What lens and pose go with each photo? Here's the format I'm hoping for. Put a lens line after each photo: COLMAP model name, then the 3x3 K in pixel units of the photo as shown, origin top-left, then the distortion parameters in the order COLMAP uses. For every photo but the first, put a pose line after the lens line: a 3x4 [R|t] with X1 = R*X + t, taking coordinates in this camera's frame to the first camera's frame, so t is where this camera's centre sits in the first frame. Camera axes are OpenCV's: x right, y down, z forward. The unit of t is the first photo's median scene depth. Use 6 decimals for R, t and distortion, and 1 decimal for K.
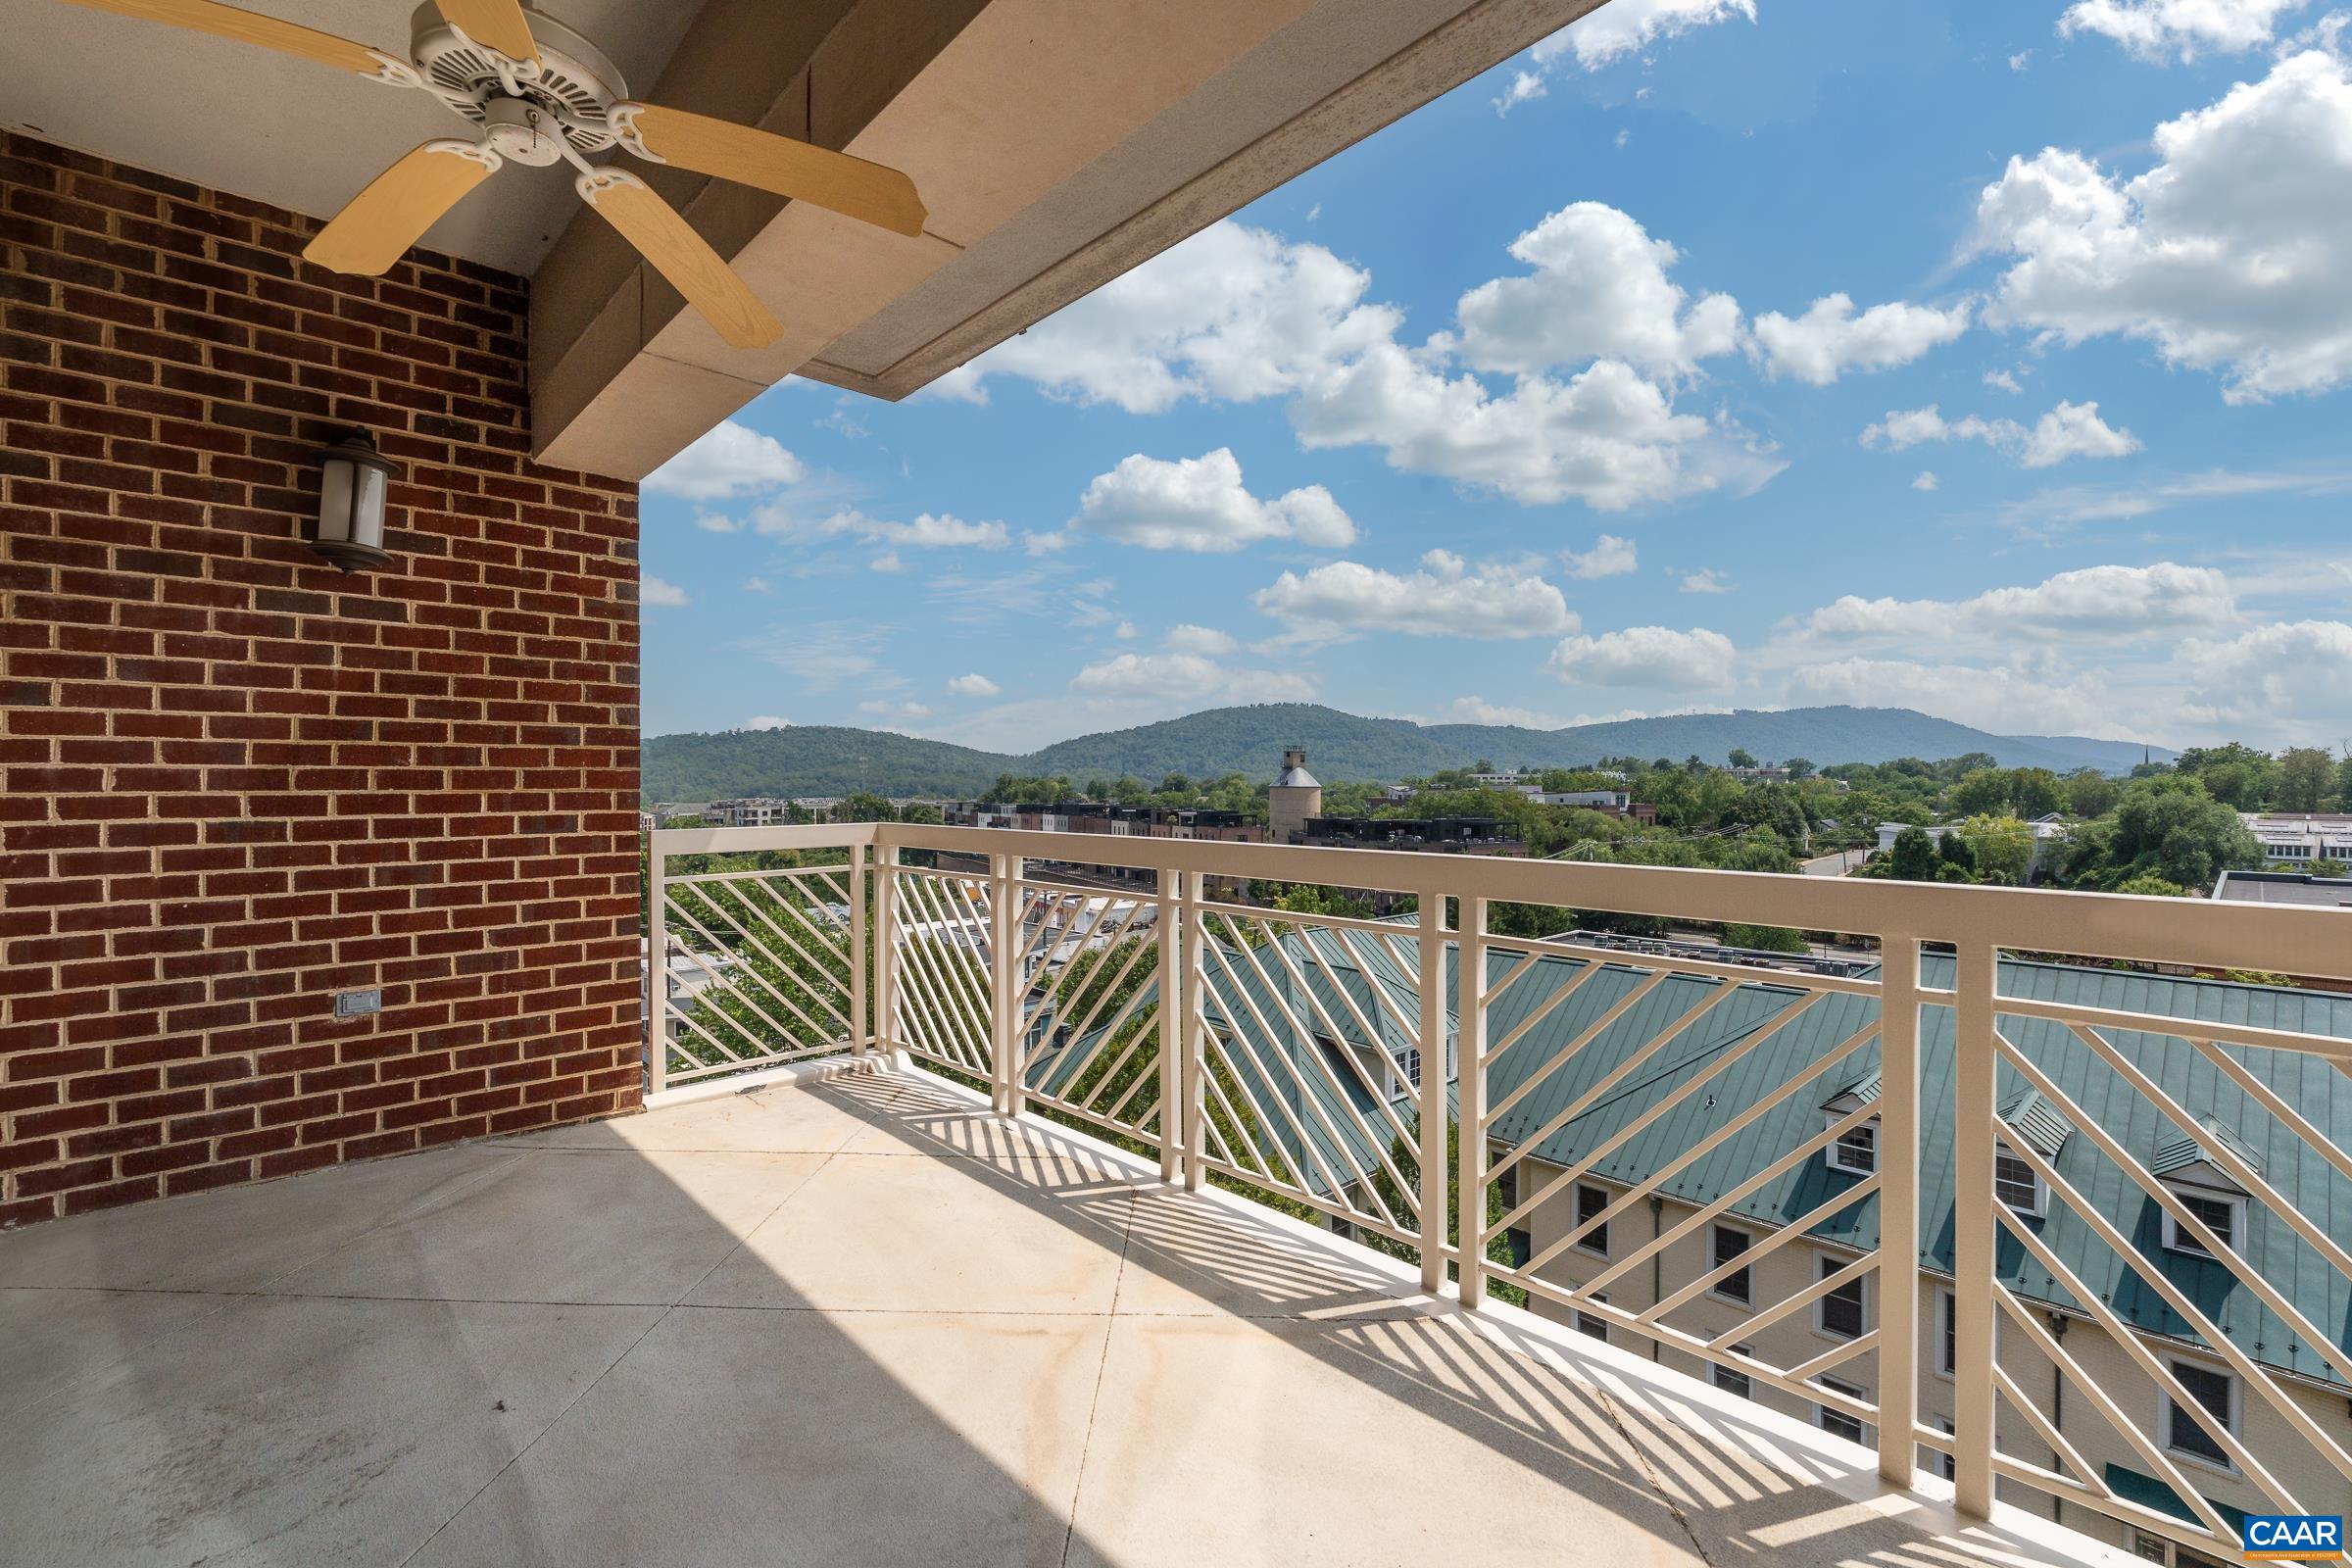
lens RADIAL K [[1047.2, 0, 1190.8], [0, 1047.2, 805.6], [0, 0, 1]] dist [-0.006487, 0.001246]
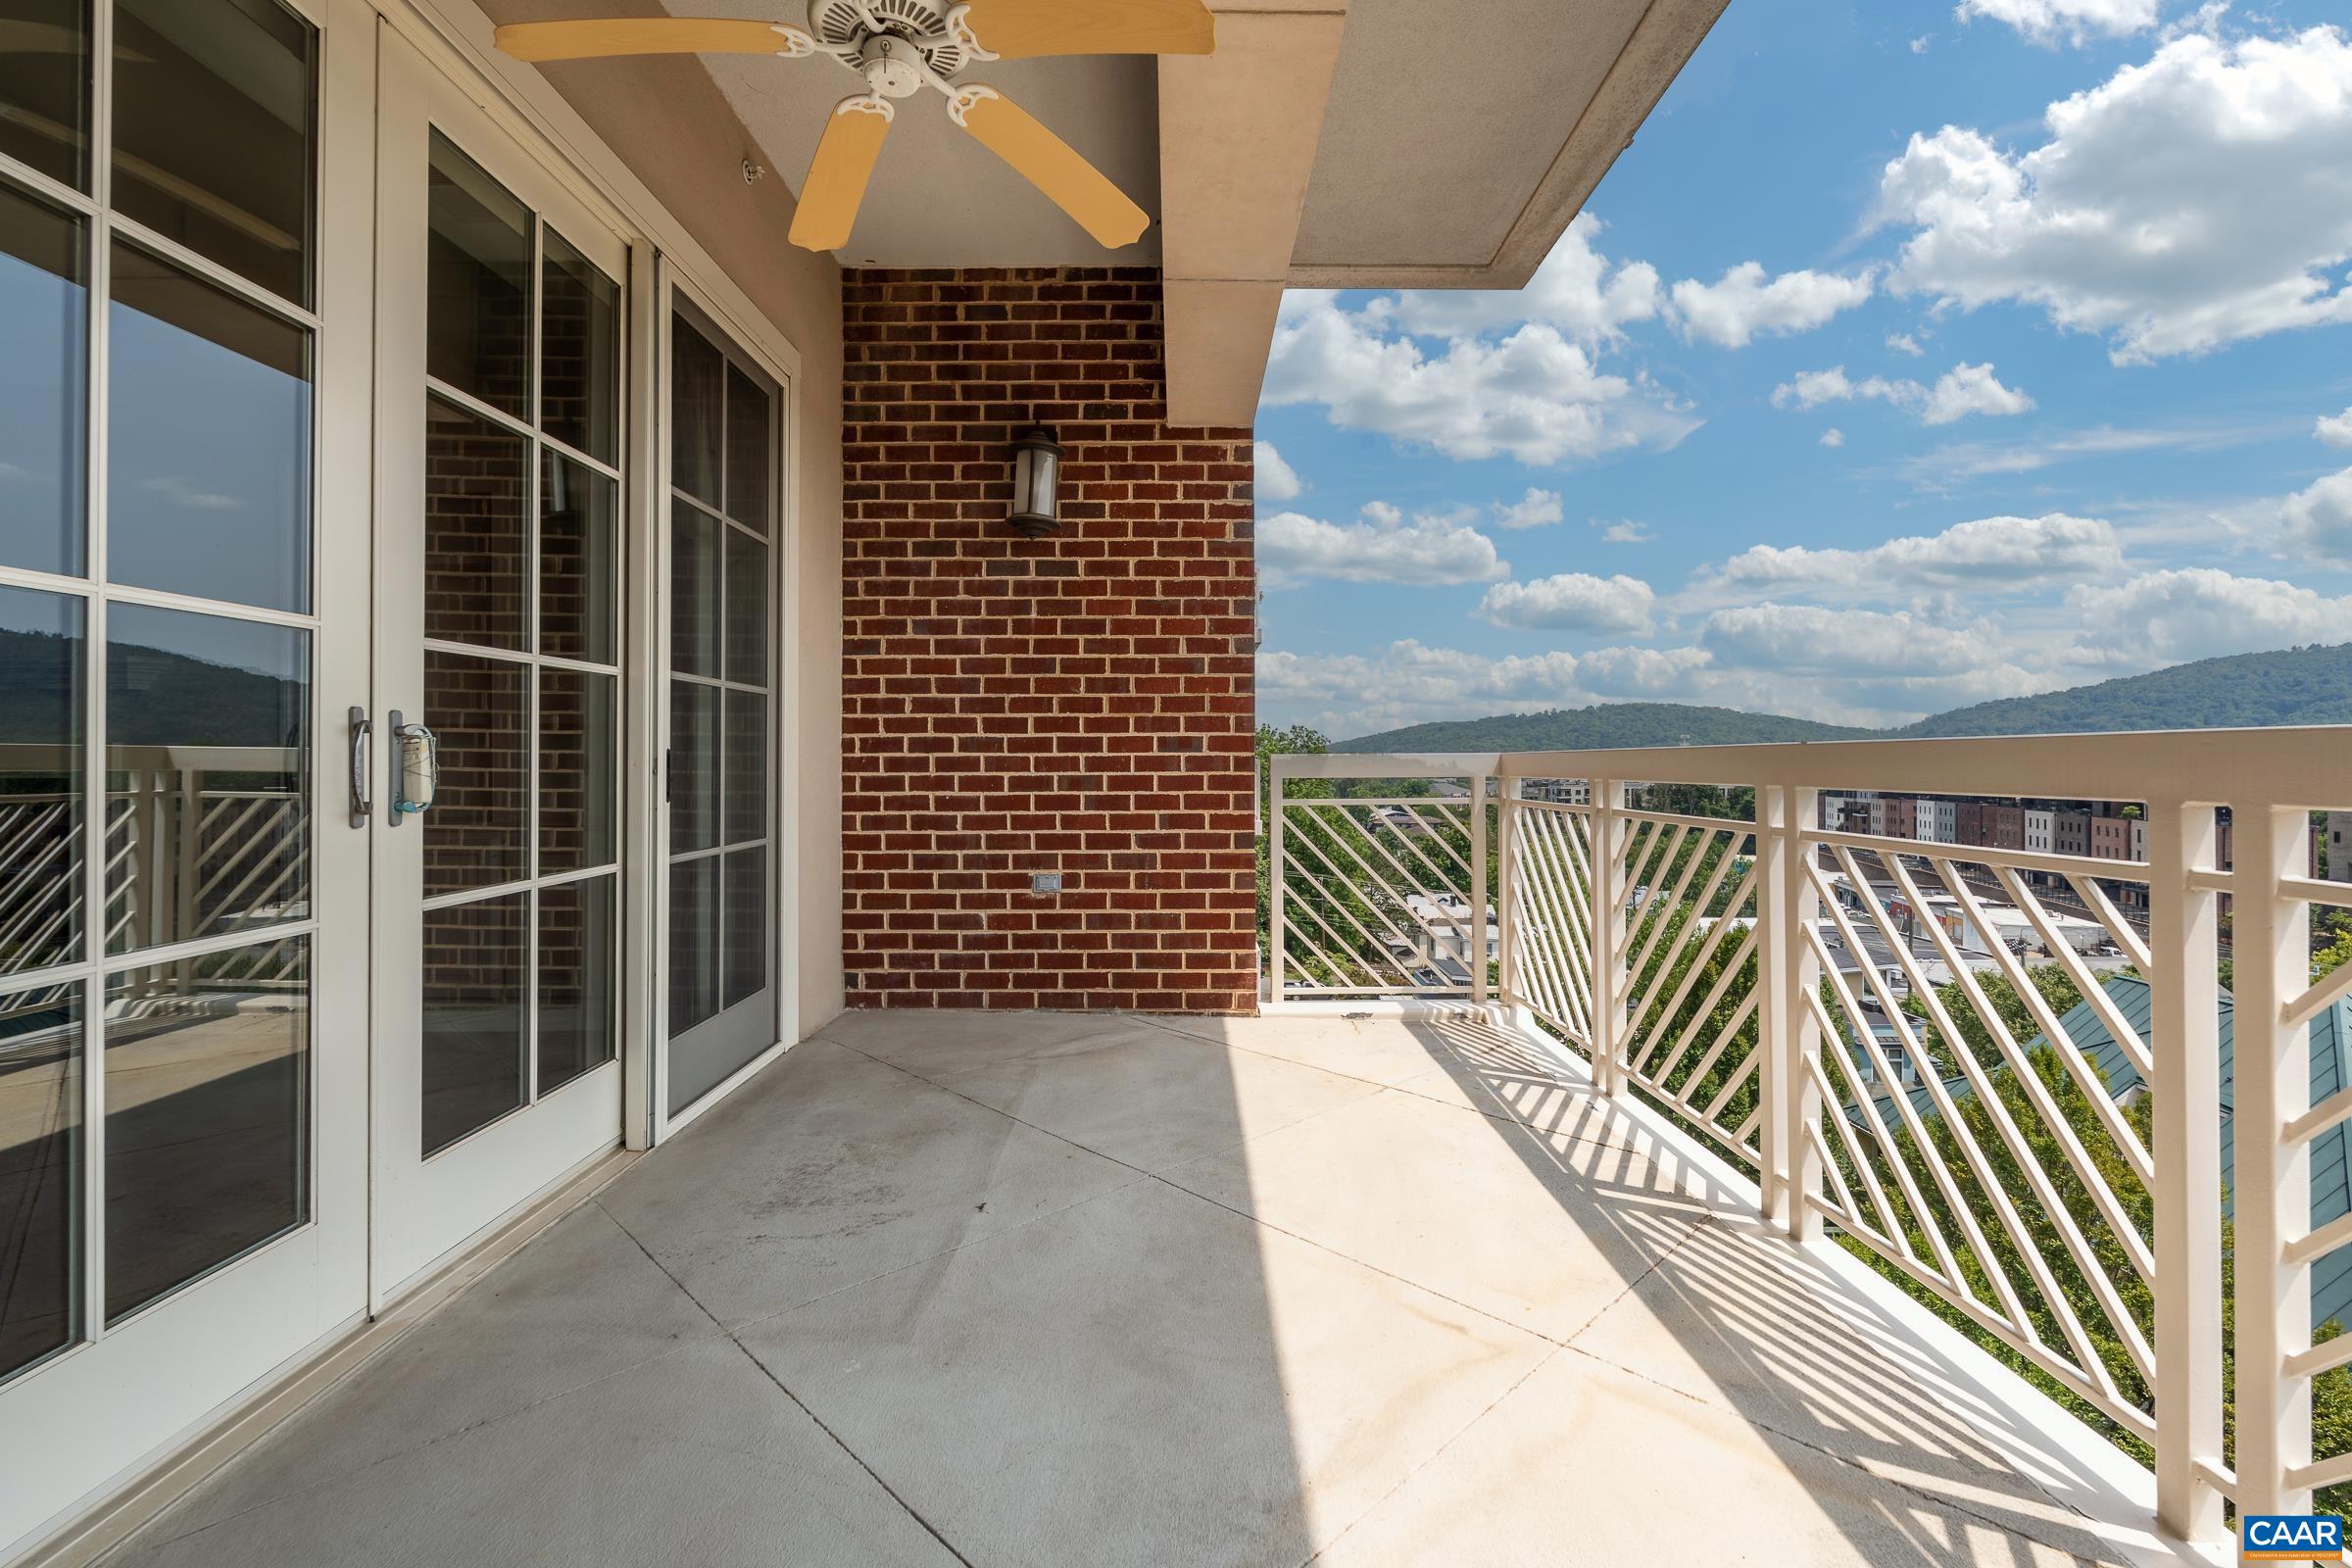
lens RADIAL K [[1047.2, 0, 1158.9], [0, 1047.2, 776.9], [0, 0, 1]] dist [-0.006487, 0.001246]
pose [[0.717744, 0.009047, -0.696249, 0.162598], [-0.014737, 0.999889, -0.002199, 0.057012], [0.696151, 0.011839, 0.717797, 0.172881]]
